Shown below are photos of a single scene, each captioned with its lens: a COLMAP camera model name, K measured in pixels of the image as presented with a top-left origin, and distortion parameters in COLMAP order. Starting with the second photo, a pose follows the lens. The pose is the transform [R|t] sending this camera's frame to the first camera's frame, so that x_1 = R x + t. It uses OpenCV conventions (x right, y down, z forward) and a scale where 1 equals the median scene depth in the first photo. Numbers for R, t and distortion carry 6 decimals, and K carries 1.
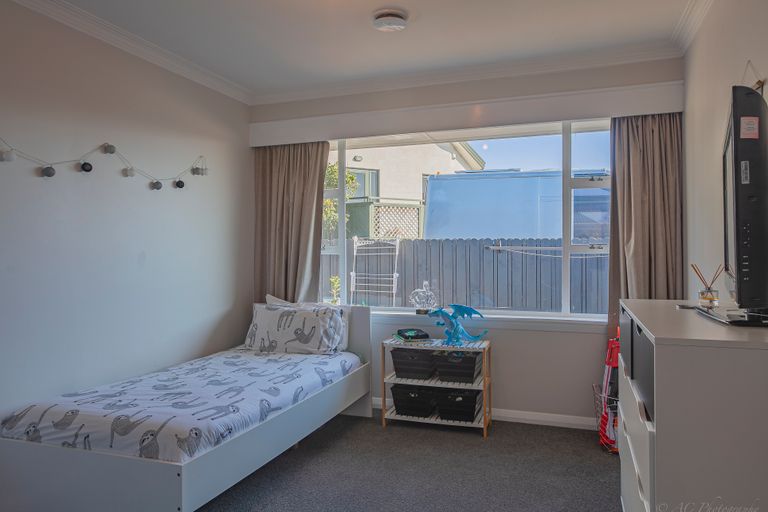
lens RADIAL K [[537.9, 0, 384.0], [0, 537.9, 256.0], [0, 0, 1]] dist [0.001818, 0.000323]
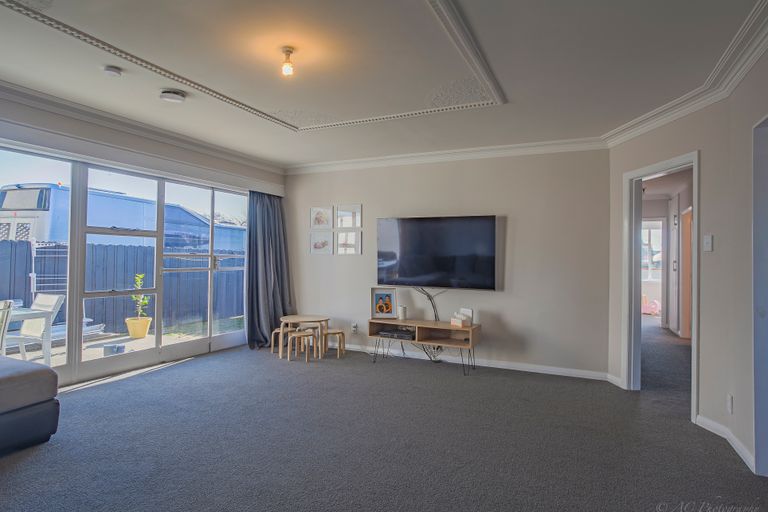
lens RADIAL K [[420.1, 0, 384.0], [0, 420.1, 256.0], [0, 0, 1]] dist [0.001091, 0.000260]
pose [[0.061837, -0.002507, 0.998083, -0.823084], [-0.017407, 0.999842, 0.003590, -0.018007], [-0.997934, -0.017596, 0.061783, 0.277190]]
